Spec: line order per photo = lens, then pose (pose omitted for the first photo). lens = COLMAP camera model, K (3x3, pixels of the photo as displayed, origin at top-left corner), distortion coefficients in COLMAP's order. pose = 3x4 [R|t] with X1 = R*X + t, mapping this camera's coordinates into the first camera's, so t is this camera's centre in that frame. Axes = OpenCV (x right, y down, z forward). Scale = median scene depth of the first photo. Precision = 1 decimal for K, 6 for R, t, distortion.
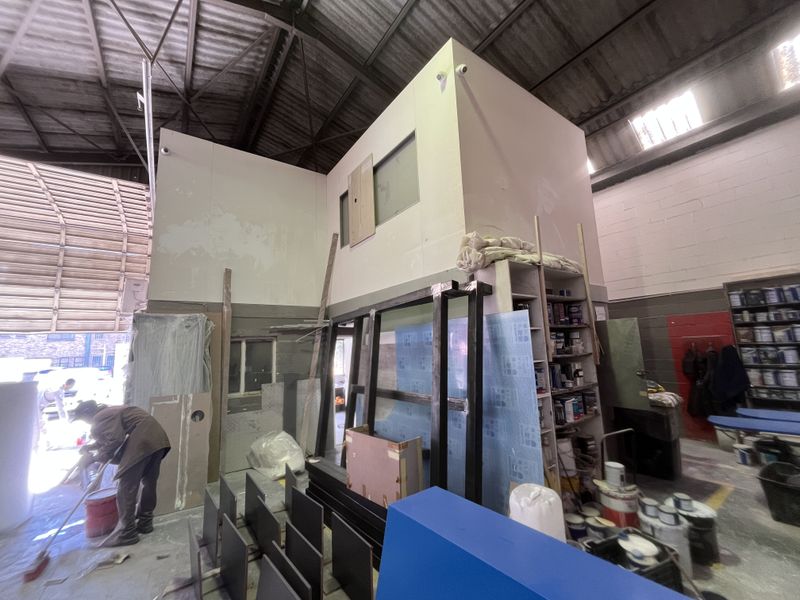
lens RADIAL K [[323.1, 0, 400.9], [0, 323.1, 300.8], [0, 0, 1]] dist [-0.004477, 0.000895]
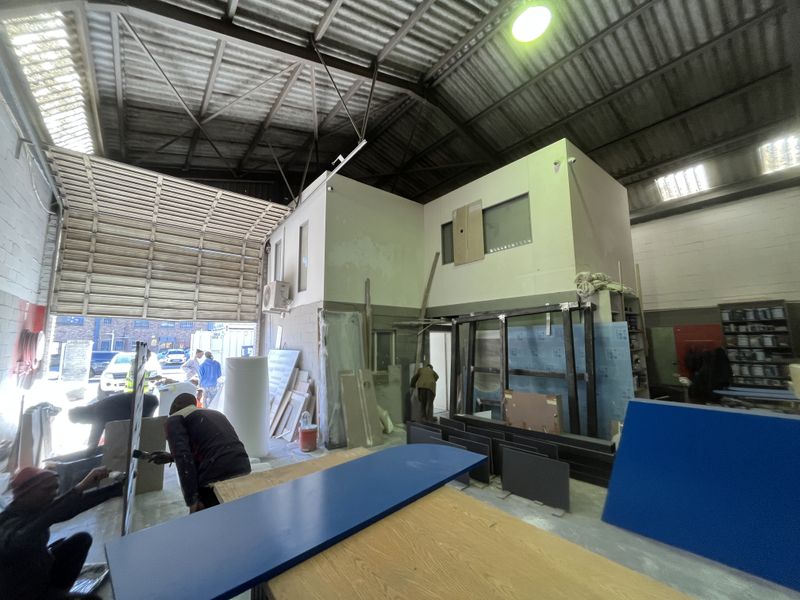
lens RADIAL K [[323.1, 0, 398.9], [0, 323.1, 301.5], [0, 0, 1]] dist [-0.004477, 0.000895]
pose [[0.997578, 0.039913, 0.056969, -0.486787], [-0.040803, 0.999061, 0.014545, -0.028570], [-0.056335, -0.016834, 0.998270, -0.343483]]
